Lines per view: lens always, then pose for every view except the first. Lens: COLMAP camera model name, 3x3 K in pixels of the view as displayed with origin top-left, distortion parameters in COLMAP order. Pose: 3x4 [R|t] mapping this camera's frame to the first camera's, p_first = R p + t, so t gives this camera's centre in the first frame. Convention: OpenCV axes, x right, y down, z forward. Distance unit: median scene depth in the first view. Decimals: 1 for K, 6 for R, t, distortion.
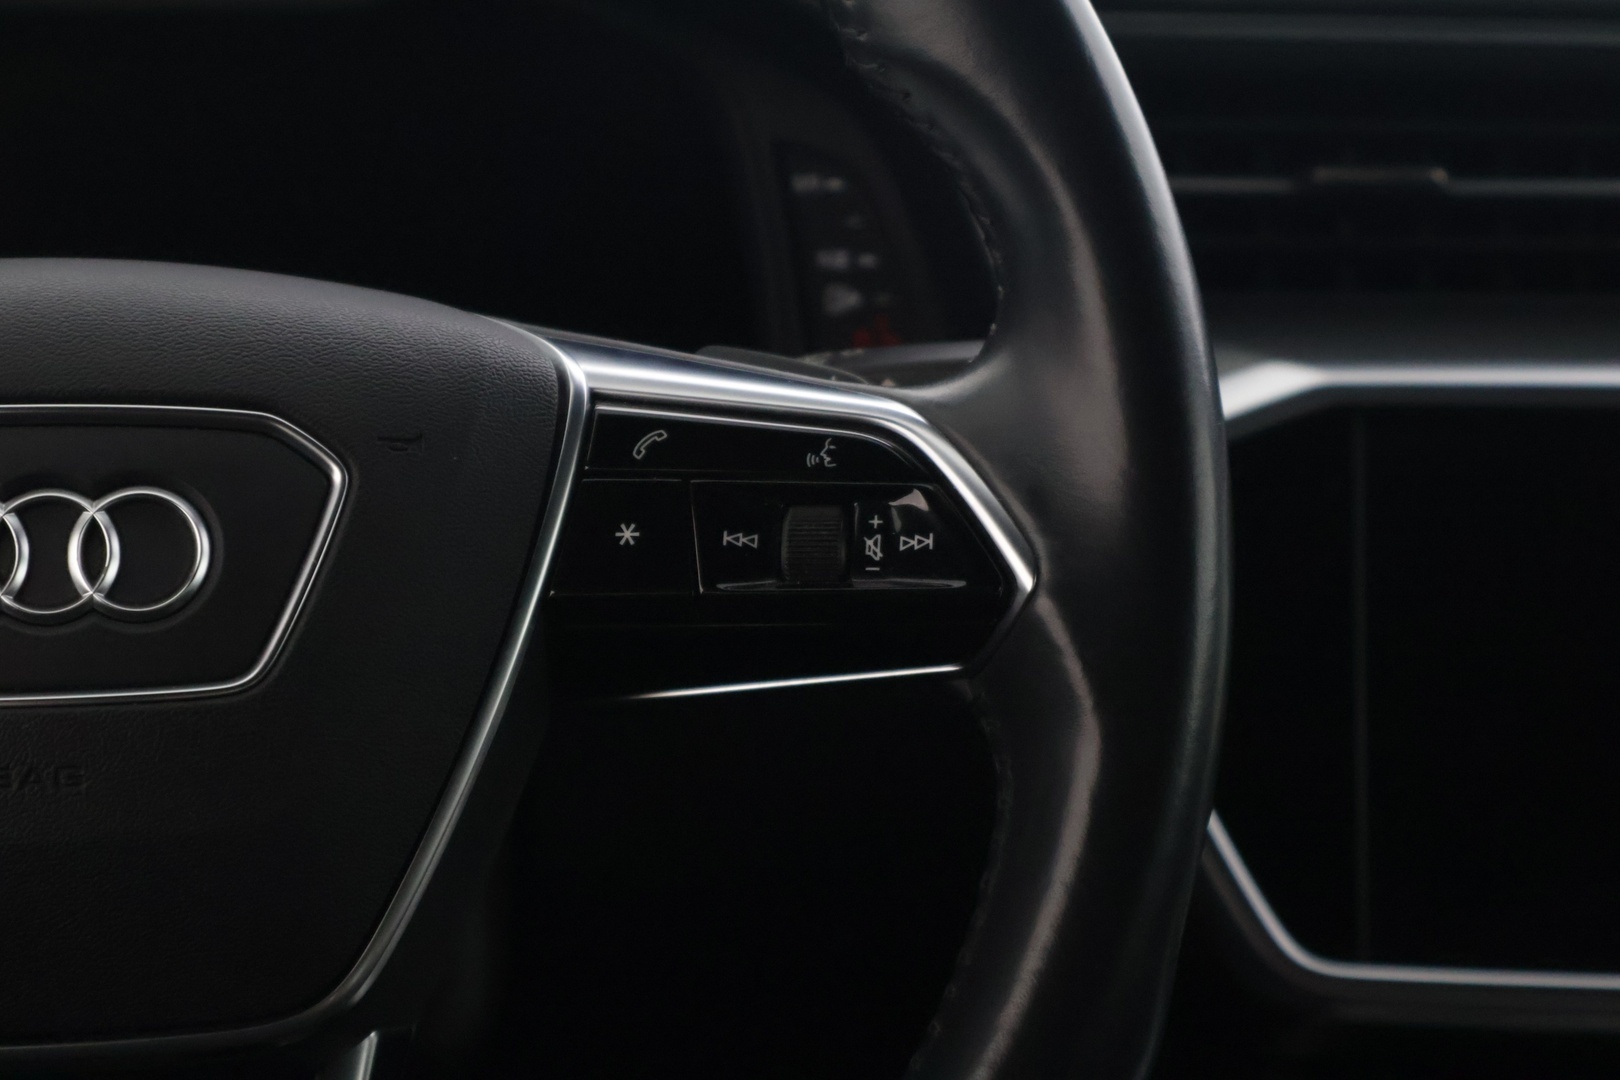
lens RADIAL K [[3248.6, 0, 806.3], [0, 3248.6, 545.3], [0, 0, 1]] dist [0.003322, 0.000000]
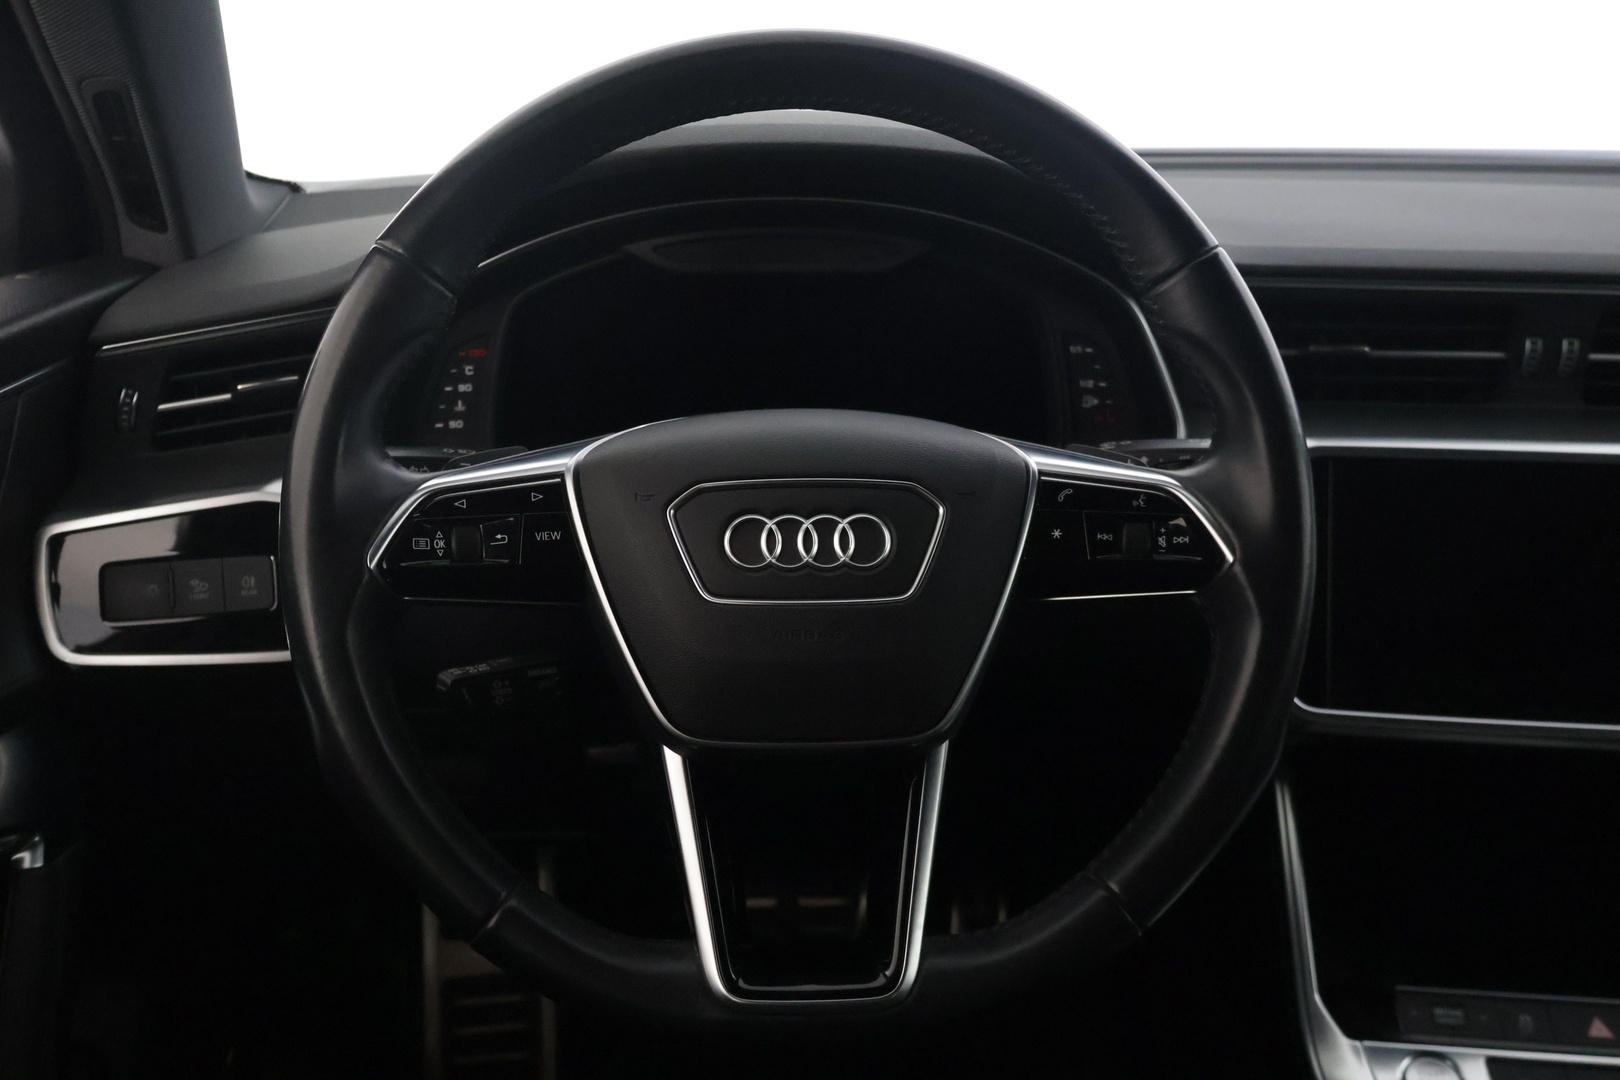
lens RADIAL K [[1640.9, 0, 809.2], [0, 1640.9, 534.3], [0, 0, 1]] dist [-0.013471, 0.000000]
pose [[0.997411, 0.019803, -0.069125, -0.151507], [-0.016010, 0.998358, 0.054999, -0.065223], [0.070100, -0.053750, 0.996091, -0.203265]]
